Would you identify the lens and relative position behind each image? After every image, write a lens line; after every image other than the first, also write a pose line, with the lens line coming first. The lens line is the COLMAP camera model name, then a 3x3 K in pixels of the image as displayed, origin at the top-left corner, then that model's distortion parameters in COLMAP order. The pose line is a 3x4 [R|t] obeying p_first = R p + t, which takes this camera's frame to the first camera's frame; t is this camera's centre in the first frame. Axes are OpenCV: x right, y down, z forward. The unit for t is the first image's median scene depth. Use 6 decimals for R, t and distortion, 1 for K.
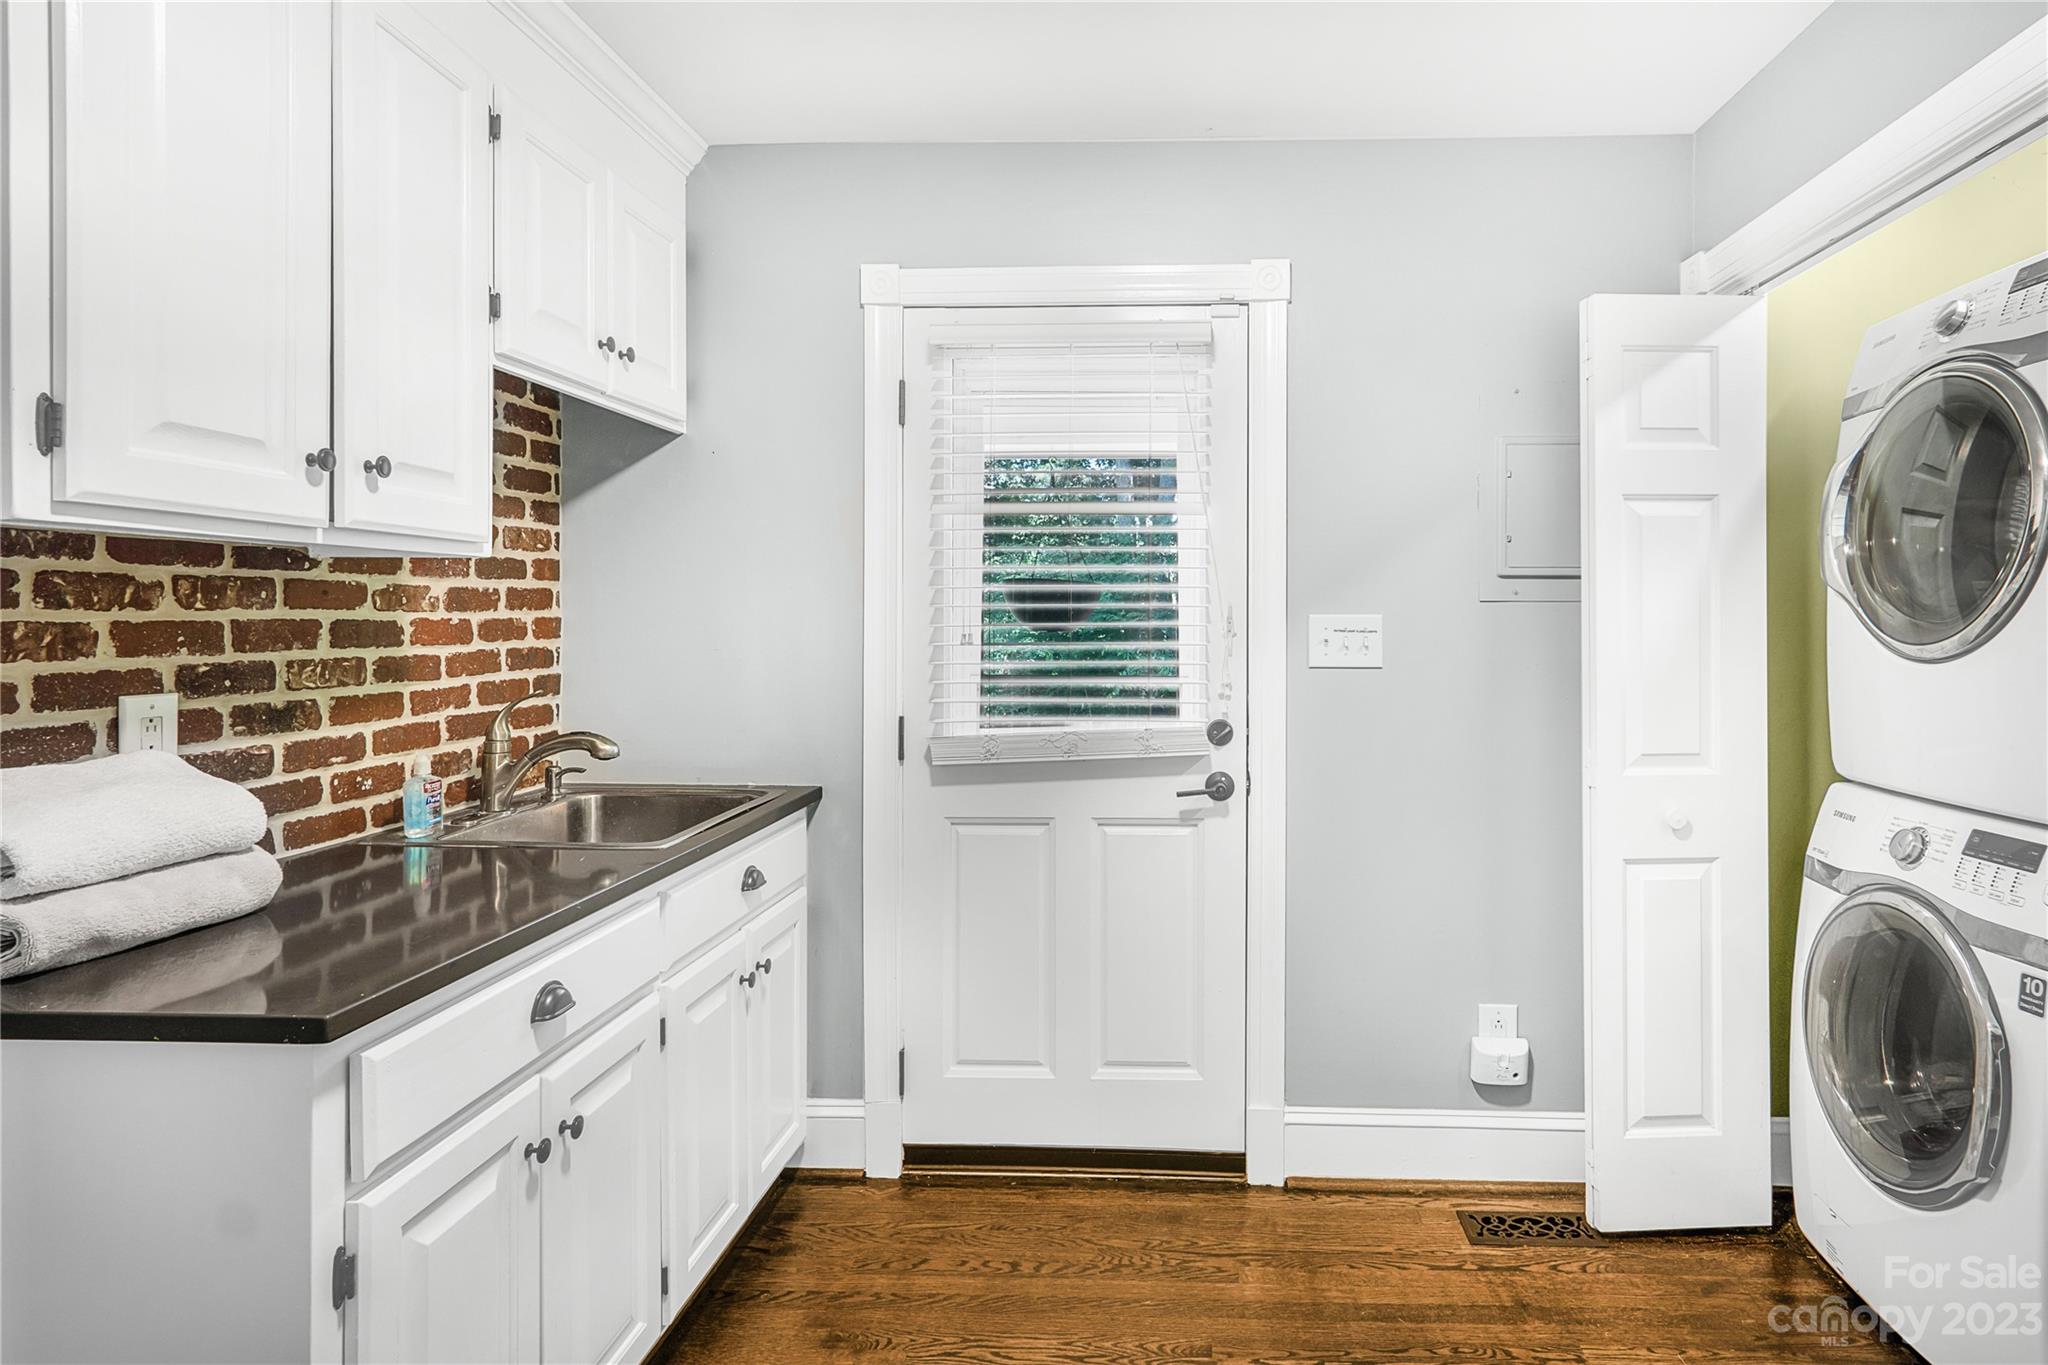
lens RADIAL K [[1122.2, 0, 1043.5], [0, 1122.2, 628.5], [0, 0, 1]] dist [-0.004031, -0.001393]
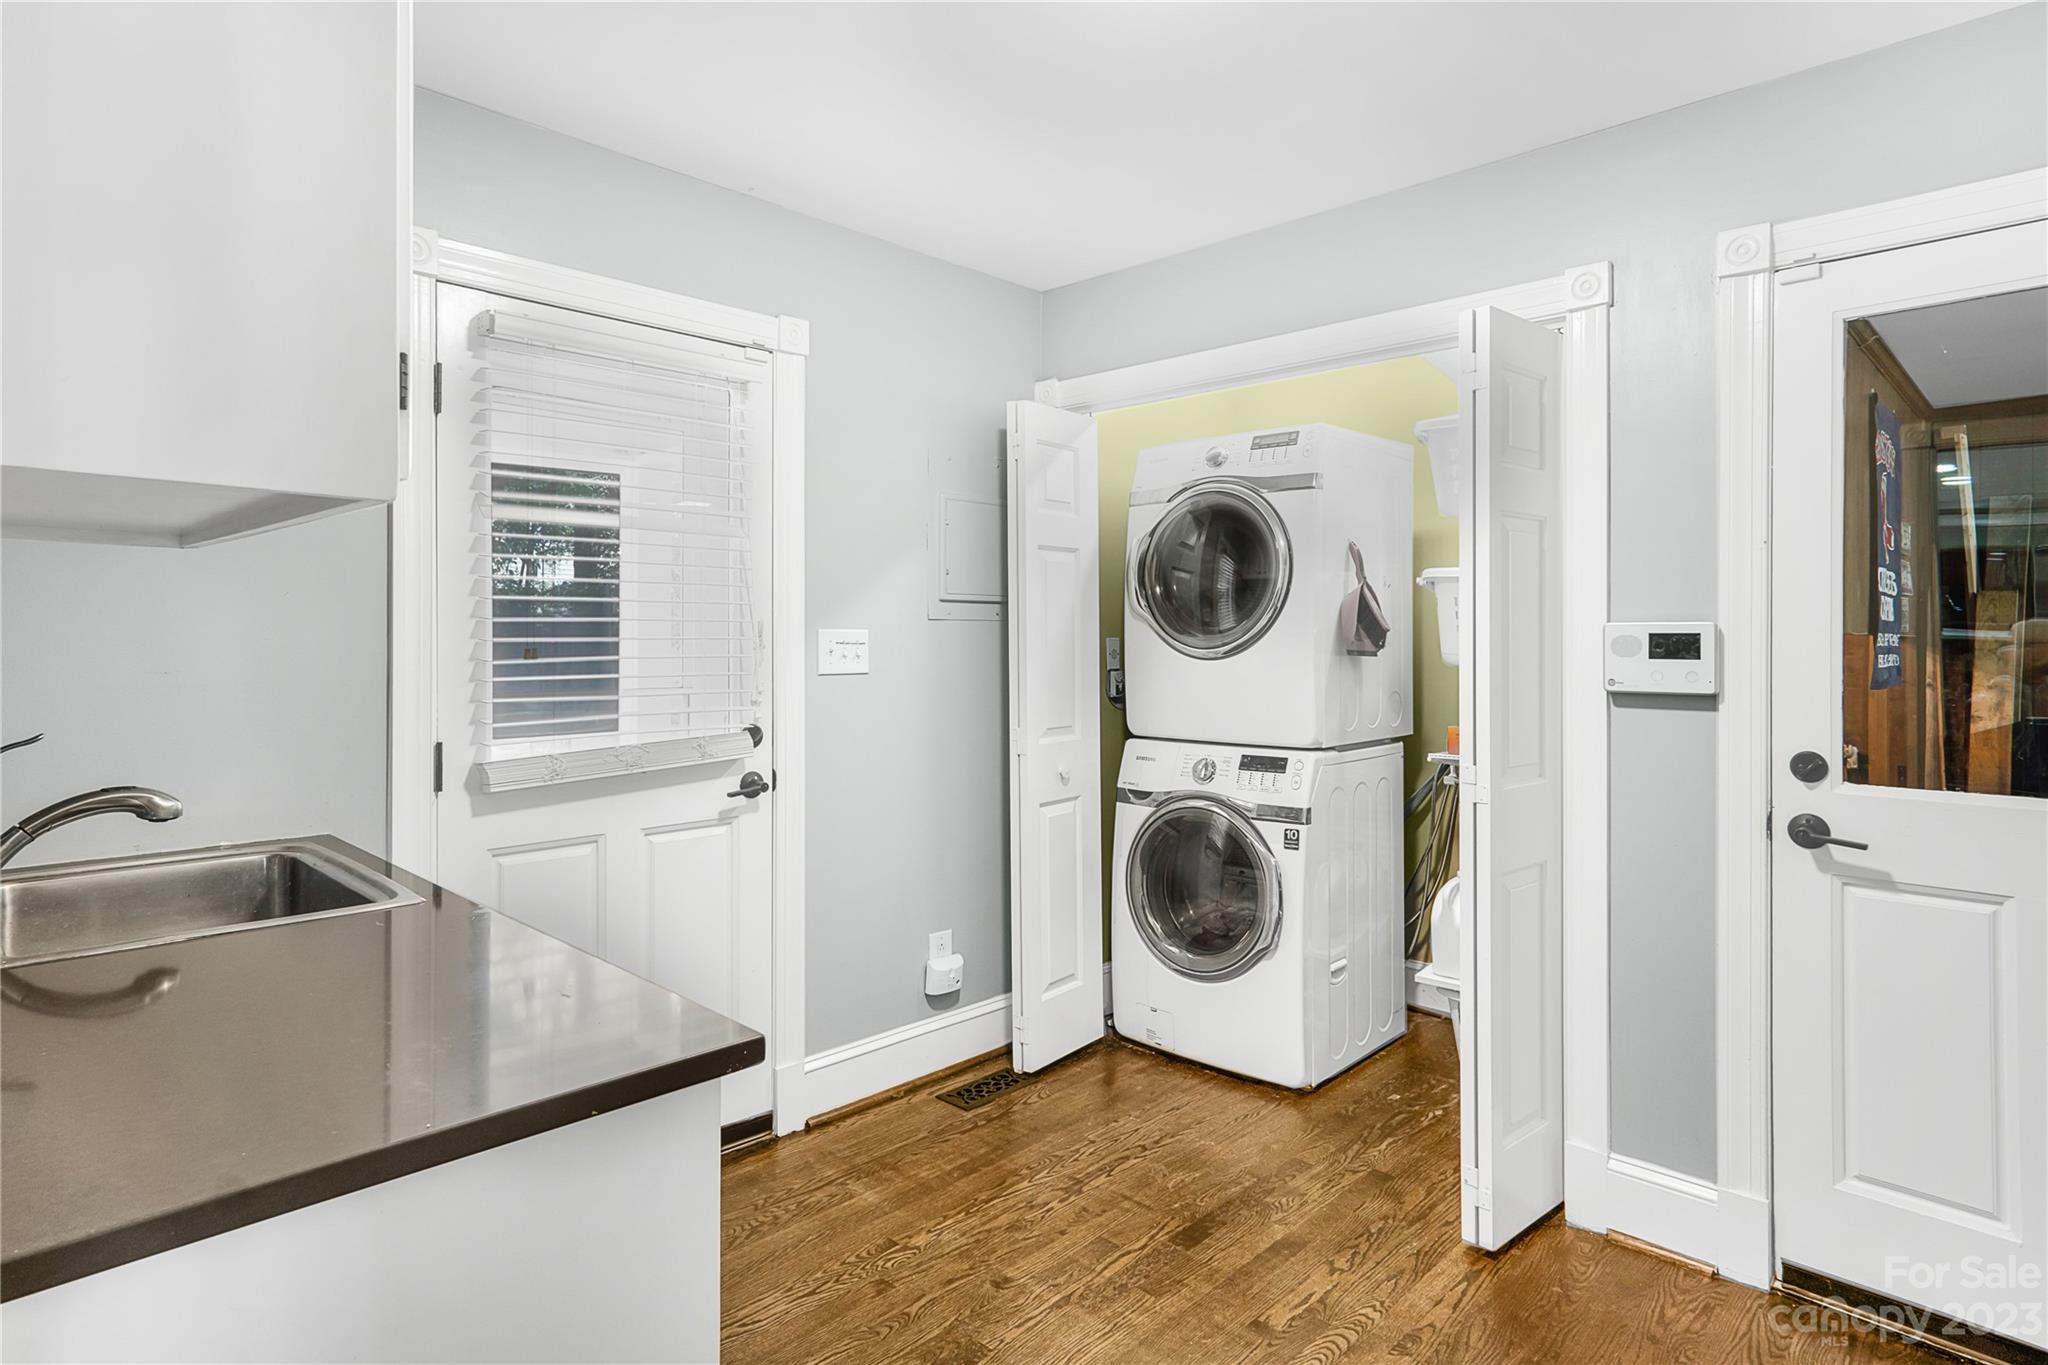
lens RADIAL K [[1122.2, 0, 1033.4], [0, 1122.2, 631.3], [0, 0, 1]] dist [-0.004031, -0.001393]
pose [[0.656237, 0.002776, 0.754549, -0.541422], [0.003158, 0.999974, -0.006426, -0.002052], [-0.754548, 0.006599, 0.656212, 0.074549]]
